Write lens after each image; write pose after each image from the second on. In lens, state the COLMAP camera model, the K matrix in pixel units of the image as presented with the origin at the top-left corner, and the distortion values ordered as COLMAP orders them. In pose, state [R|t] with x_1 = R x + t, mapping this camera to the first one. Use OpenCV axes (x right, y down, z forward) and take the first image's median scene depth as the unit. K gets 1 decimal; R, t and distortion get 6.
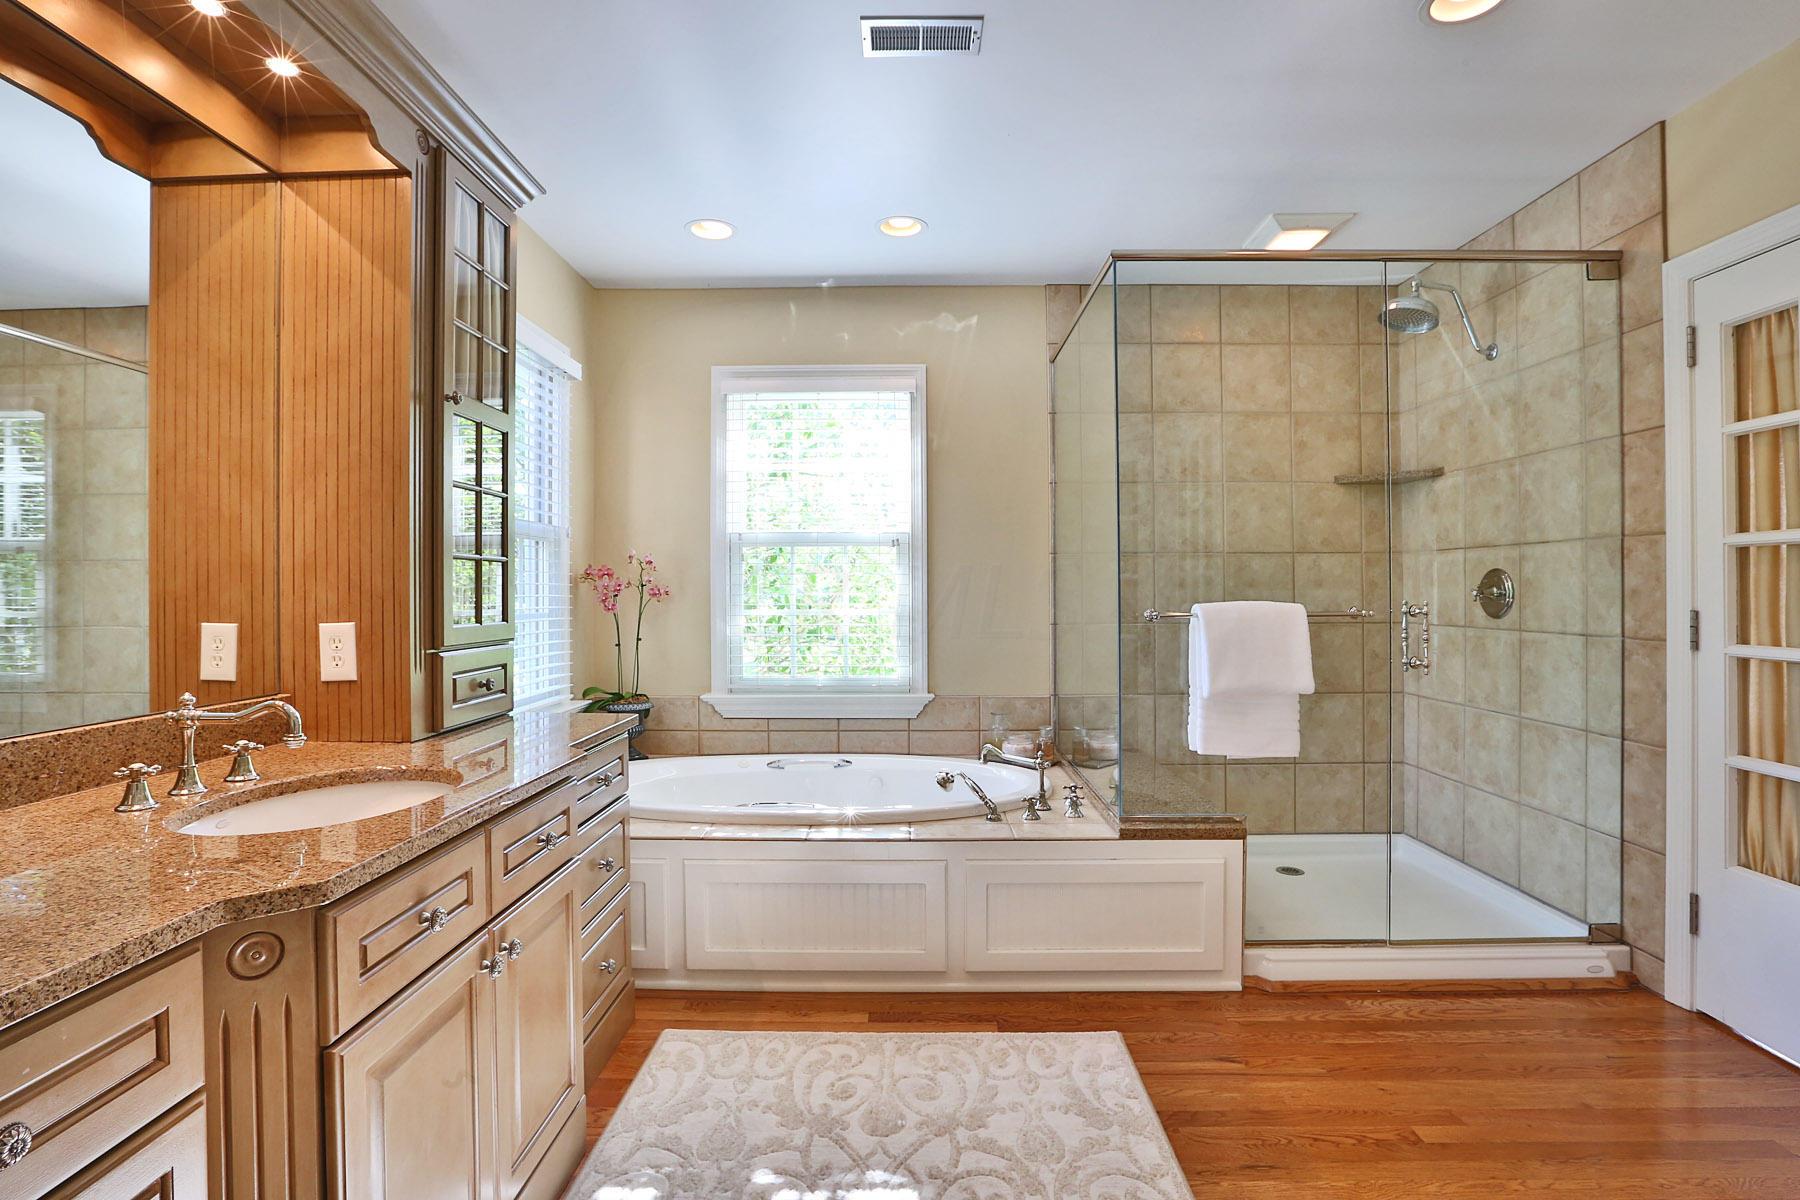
lens RADIAL K [[854.0, 0, 906.4], [0, 854.0, 591.9], [0, 0, 1]] dist [-0.038953, 0.000098]
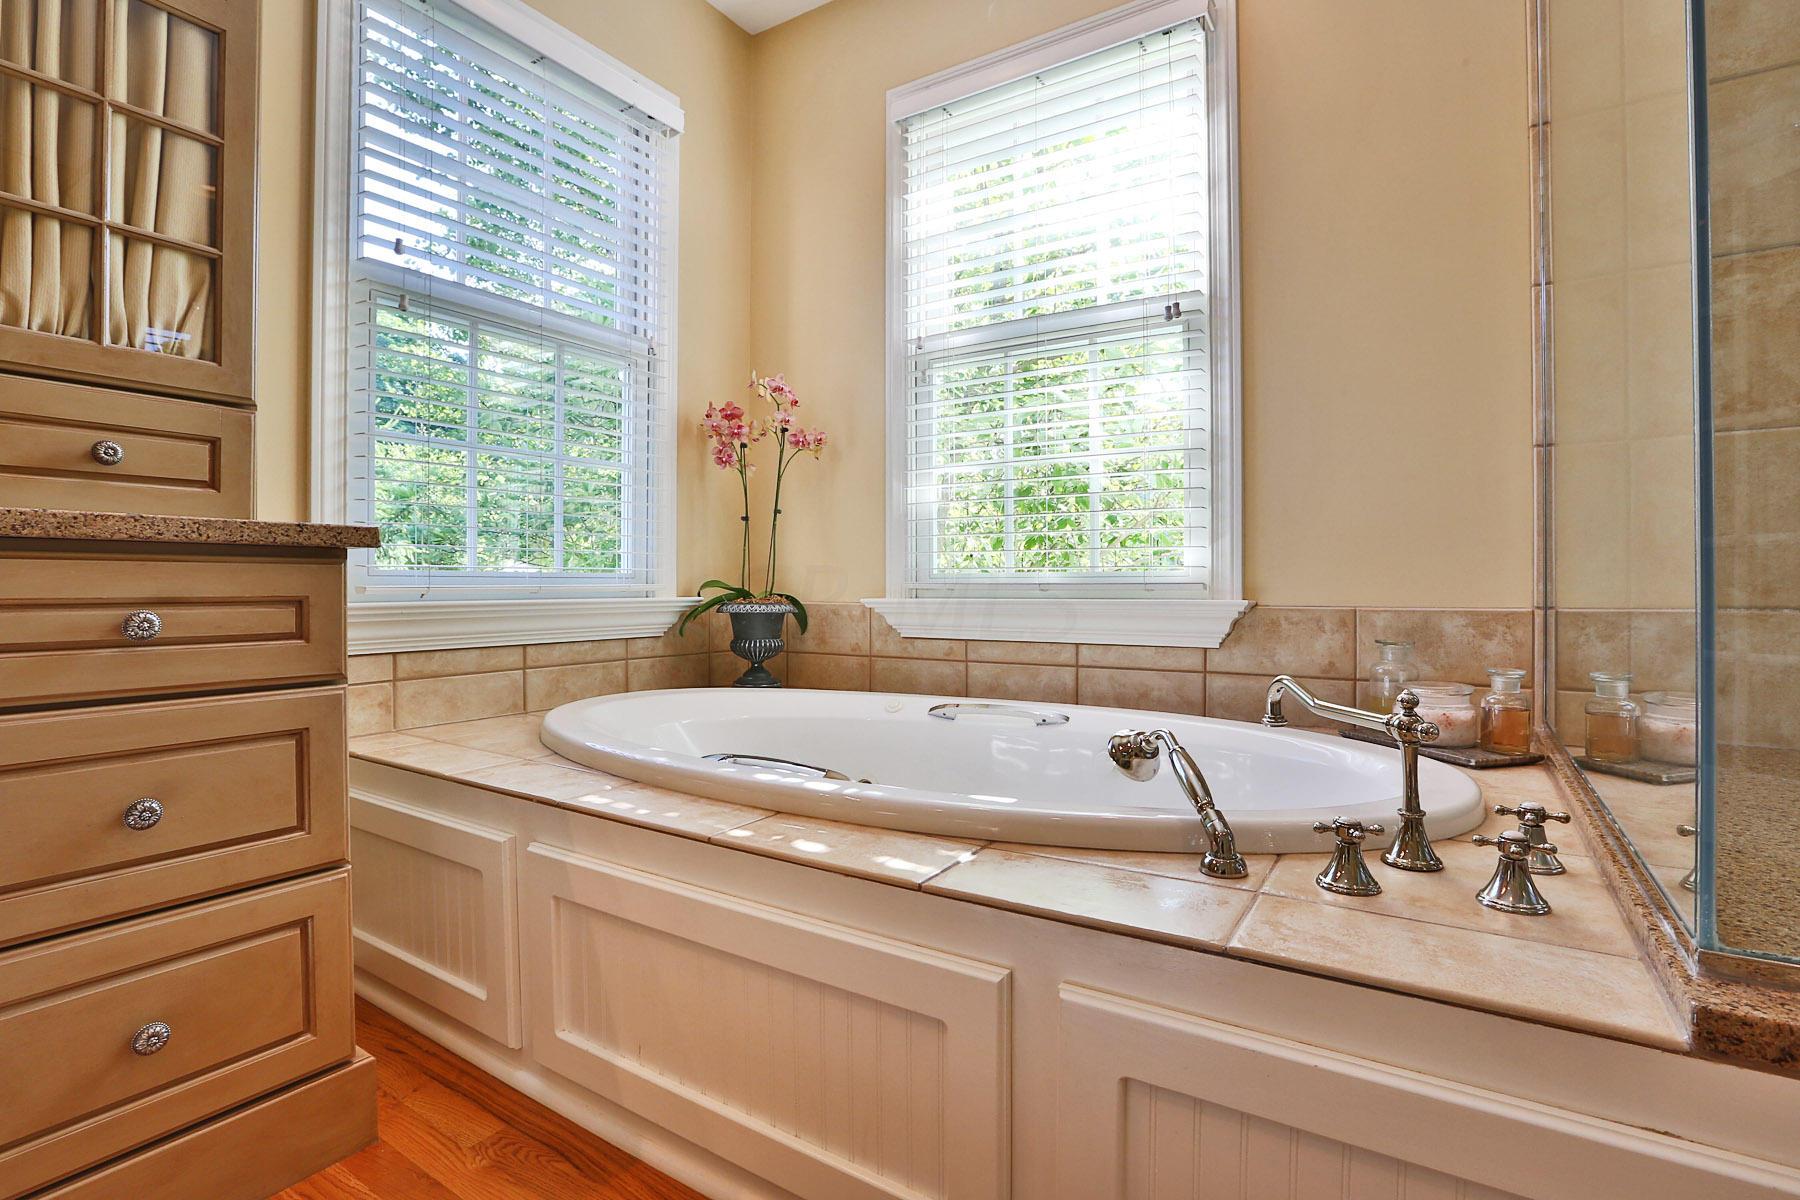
lens RADIAL K [[854.0, 0, 906.4], [0, 854.0, 591.9], [0, 0, 1]] dist [-0.038953, 0.000098]
pose [[0.846544, 0.003901, -0.532305, 0.125679], [-0.001701, 0.999988, 0.004624, 0.112509], [0.532316, -0.003009, 0.846540, 0.471705]]
